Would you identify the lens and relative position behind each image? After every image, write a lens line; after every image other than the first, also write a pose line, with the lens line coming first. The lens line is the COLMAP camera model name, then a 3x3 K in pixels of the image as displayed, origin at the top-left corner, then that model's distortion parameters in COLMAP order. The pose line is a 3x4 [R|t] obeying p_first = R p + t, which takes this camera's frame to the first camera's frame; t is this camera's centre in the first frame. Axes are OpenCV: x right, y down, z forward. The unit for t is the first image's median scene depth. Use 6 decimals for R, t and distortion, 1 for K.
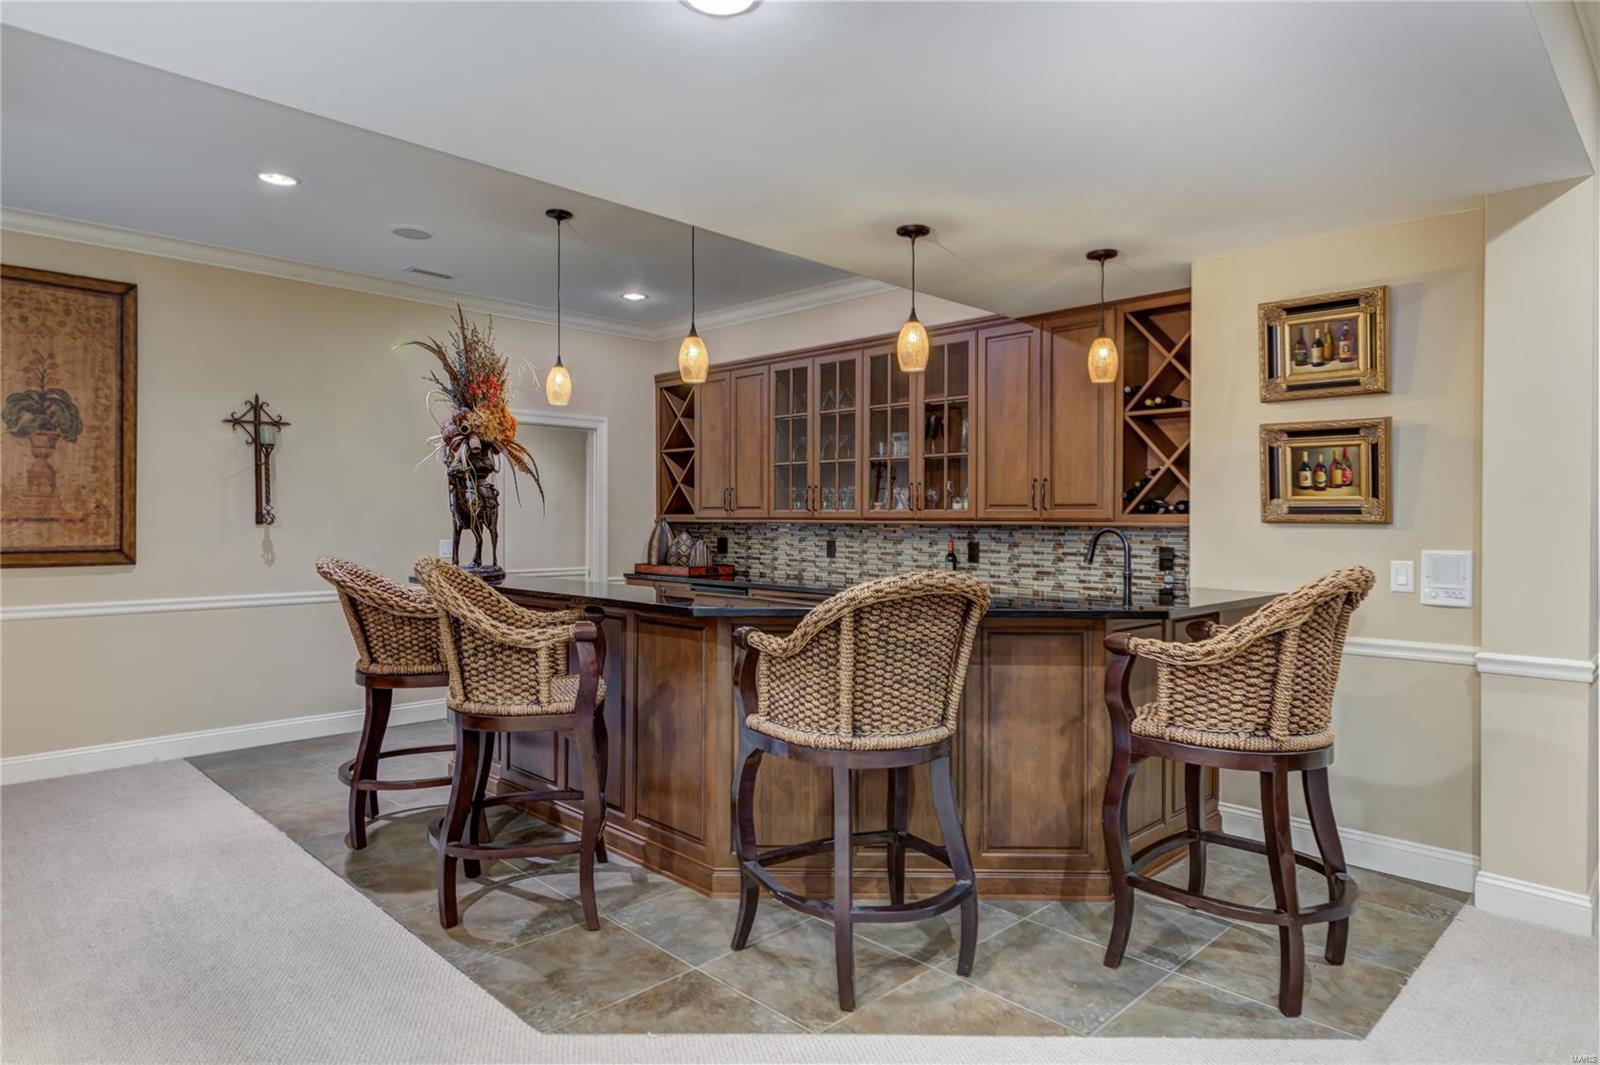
lens RADIAL K [[939.5, 0, 810.4], [0, 939.5, 520.4], [0, 0, 1]] dist [-0.007858, -0.000943]
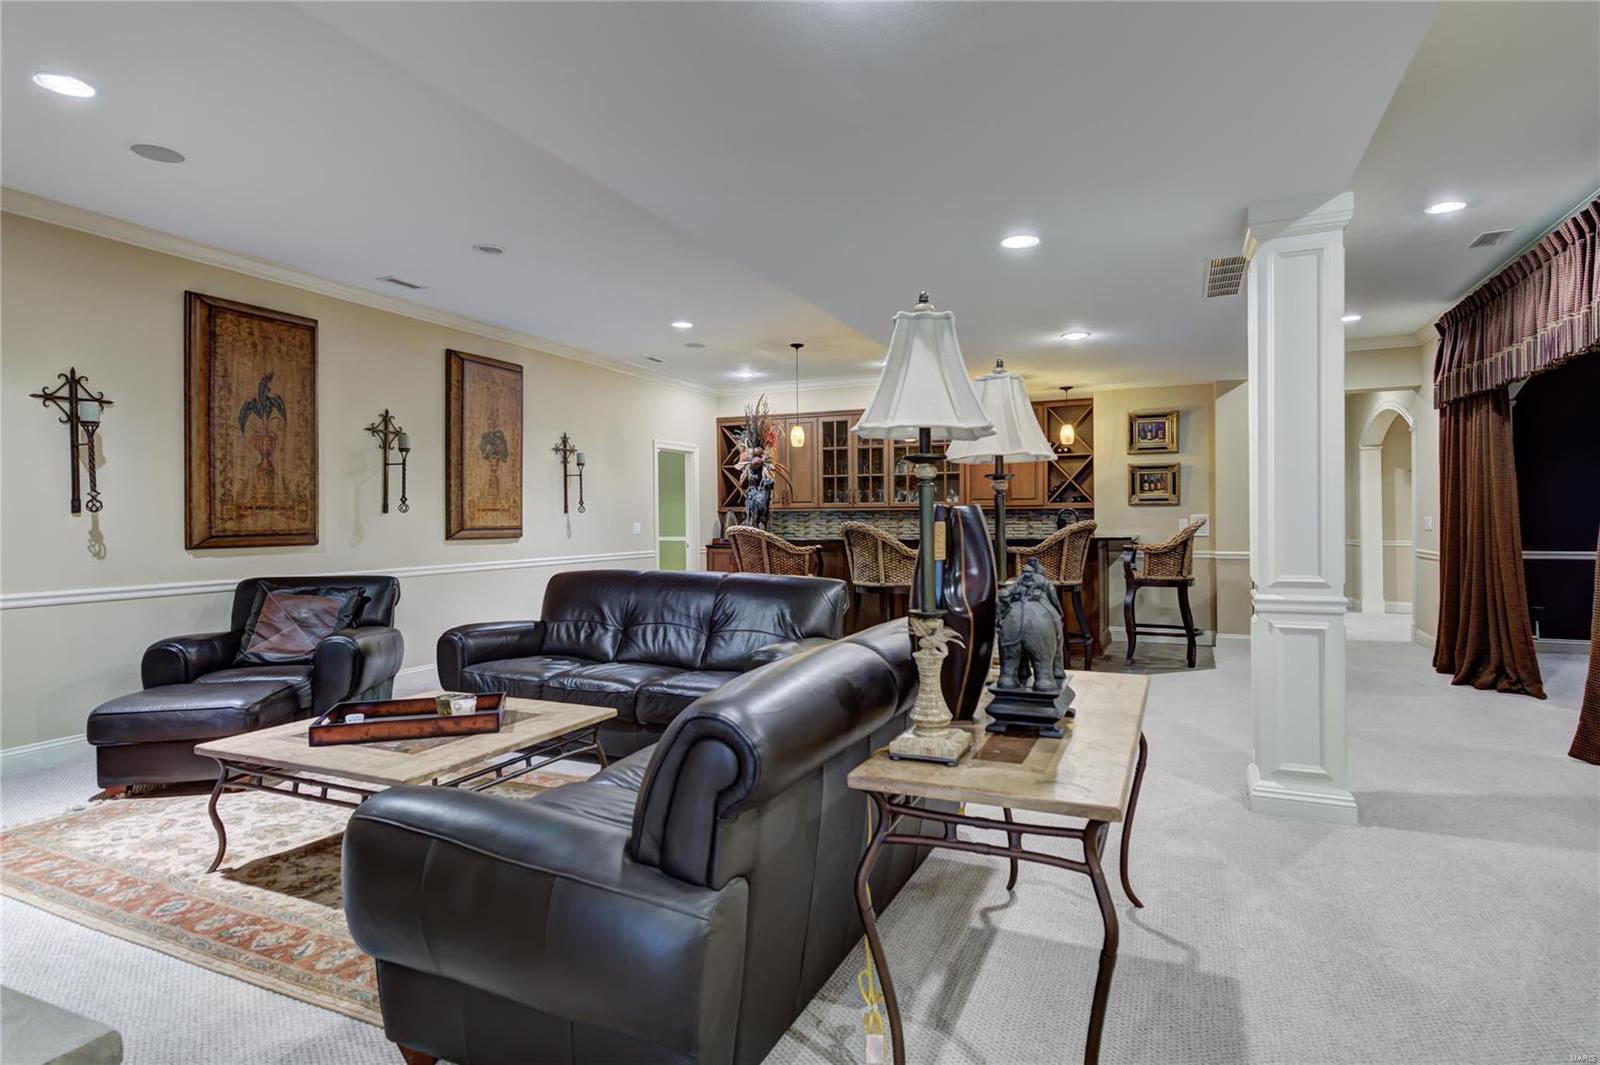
lens RADIAL K [[823.7, 0, 799.3], [0, 823.7, 517.4], [0, 0, 1]] dist [-0.000309, -0.000979]
pose [[0.943075, -0.010584, 0.332411, -0.713900], [0.010769, 0.999941, 0.001285, 0.015351], [-0.332405, 0.002368, 0.943134, -0.492816]]
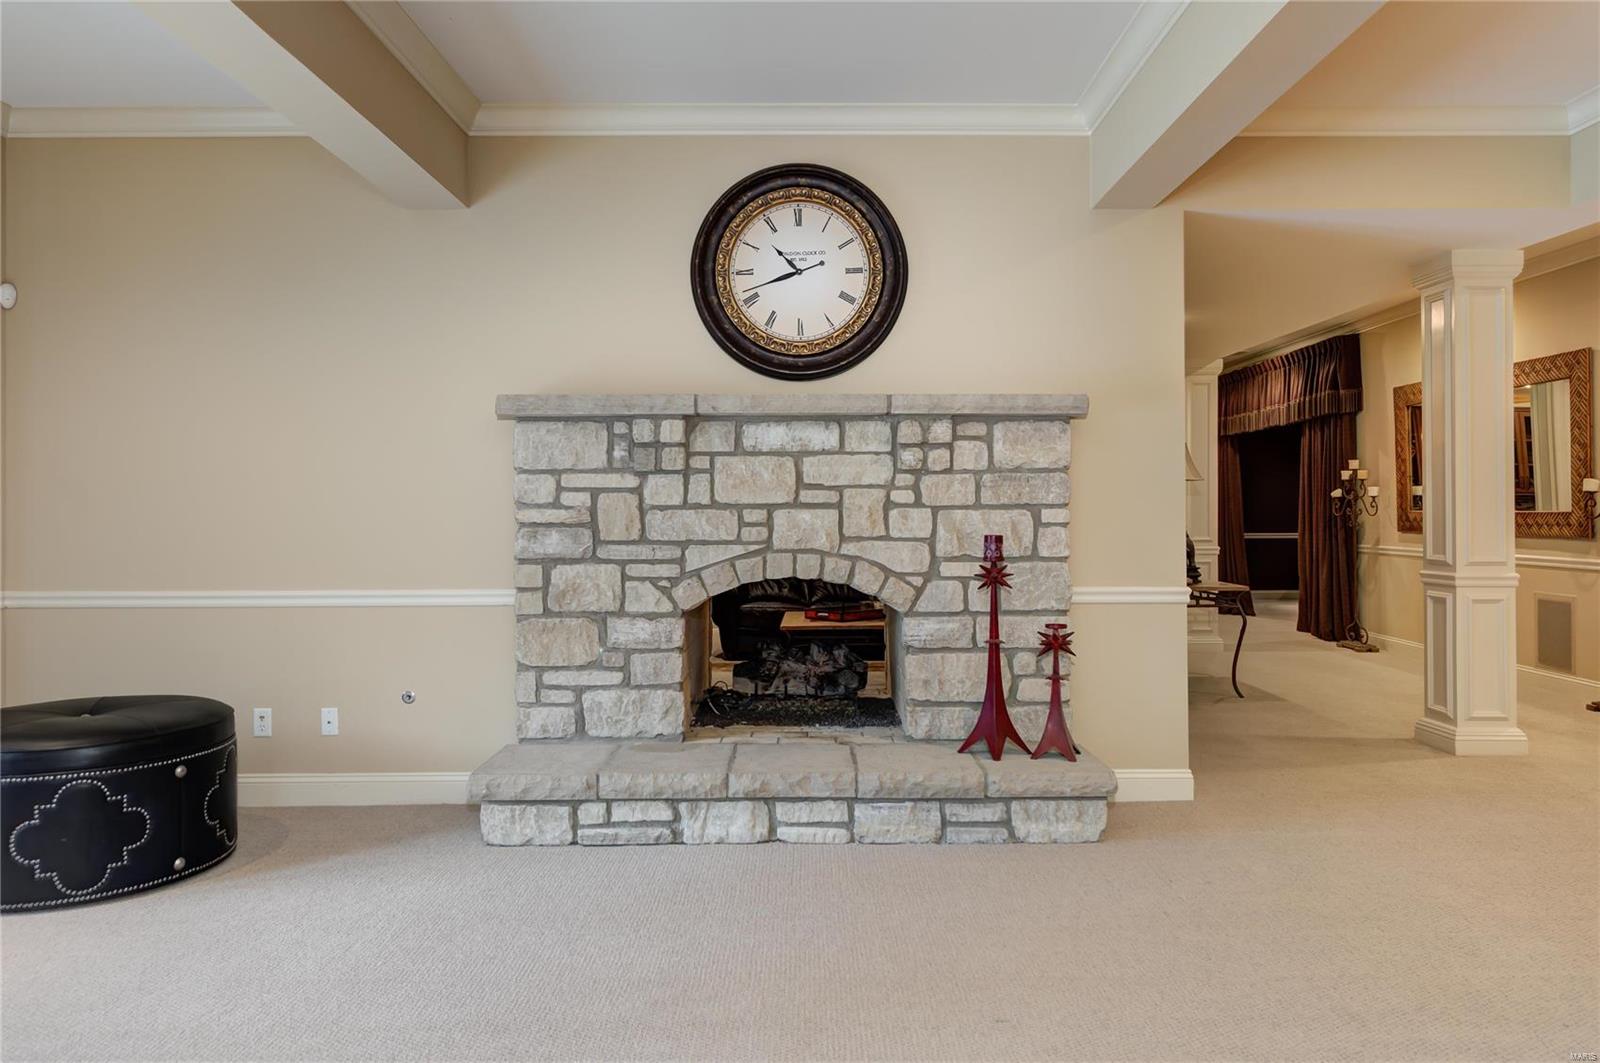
lens RADIAL K [[1053.7, 0, 873.5], [0, 1053.7, 500.3], [0, 0, 1]] dist [0.007967, 0.000583]
pose [[0.713615, 0.001568, 0.700537, -1.645476], [0.003978, 0.999972, -0.006291, 0.012853], [-0.700527, 0.007276, 0.713589, -0.858091]]
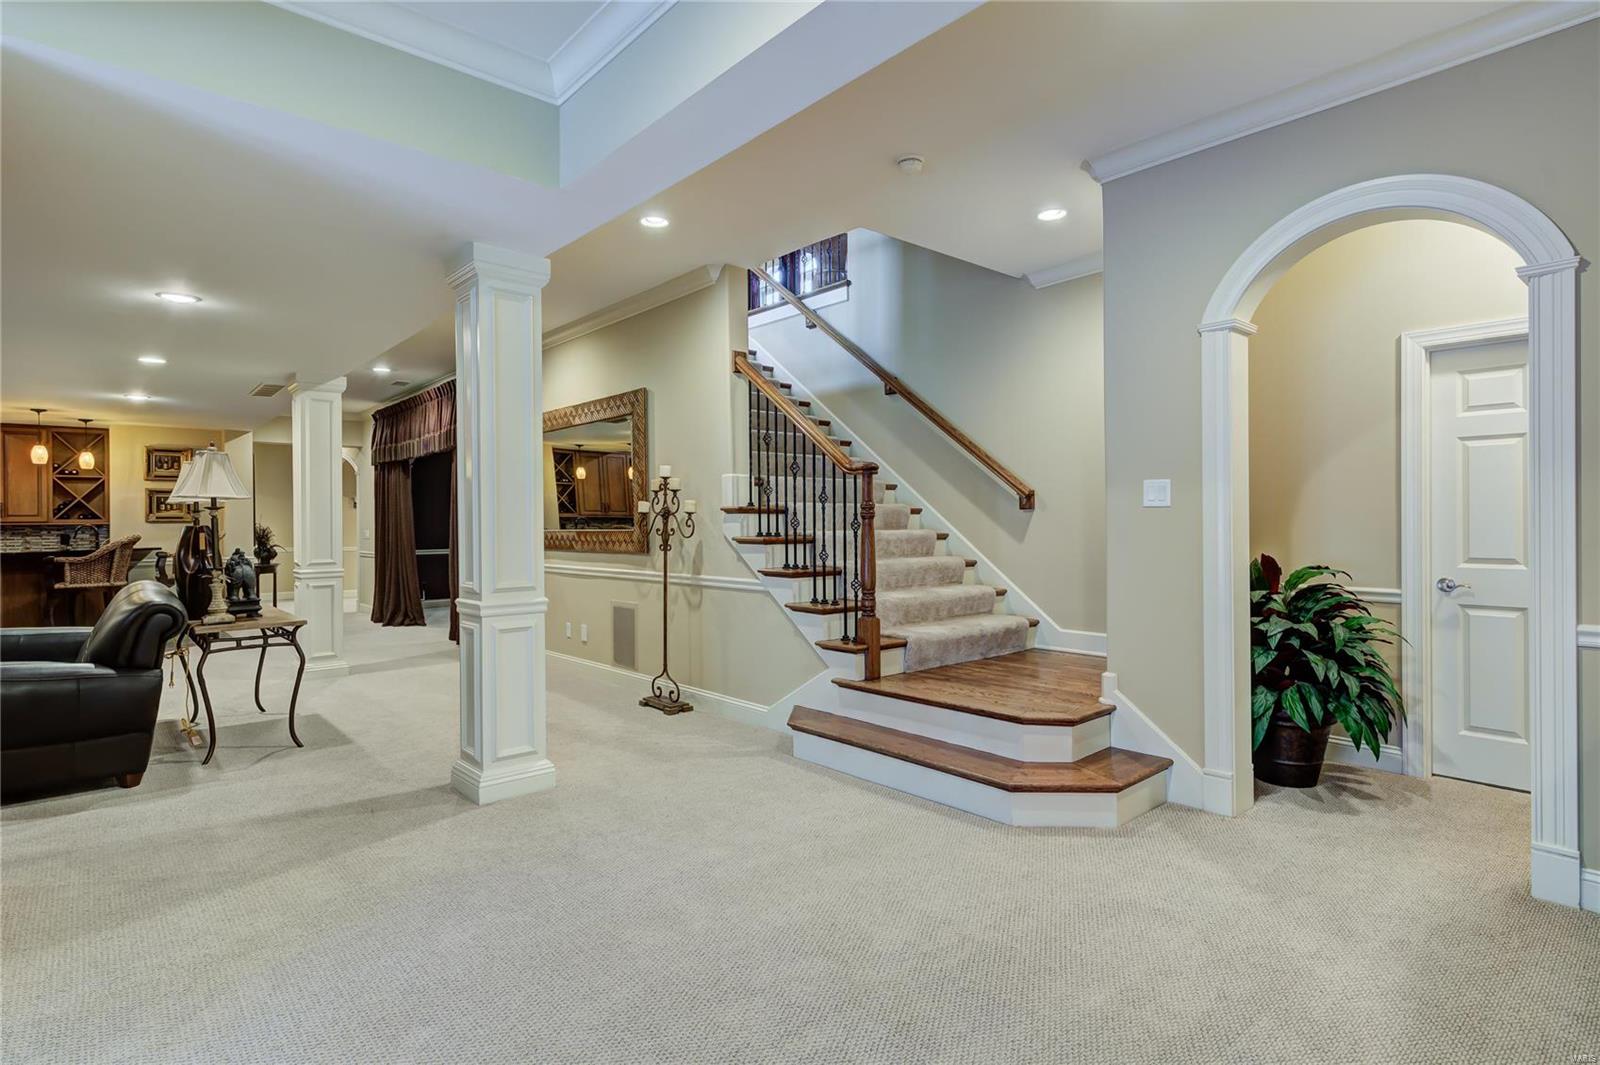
lens RADIAL K [[823.7, 0, 801.6], [0, 823.7, 522.4], [0, 0, 1]] dist [-0.000309, -0.000979]
pose [[0.078320, -0.002831, 0.996924, -1.342262], [0.009184, 0.999956, 0.002118, 0.011312], [-0.996886, 0.008990, 0.078342, -0.858965]]
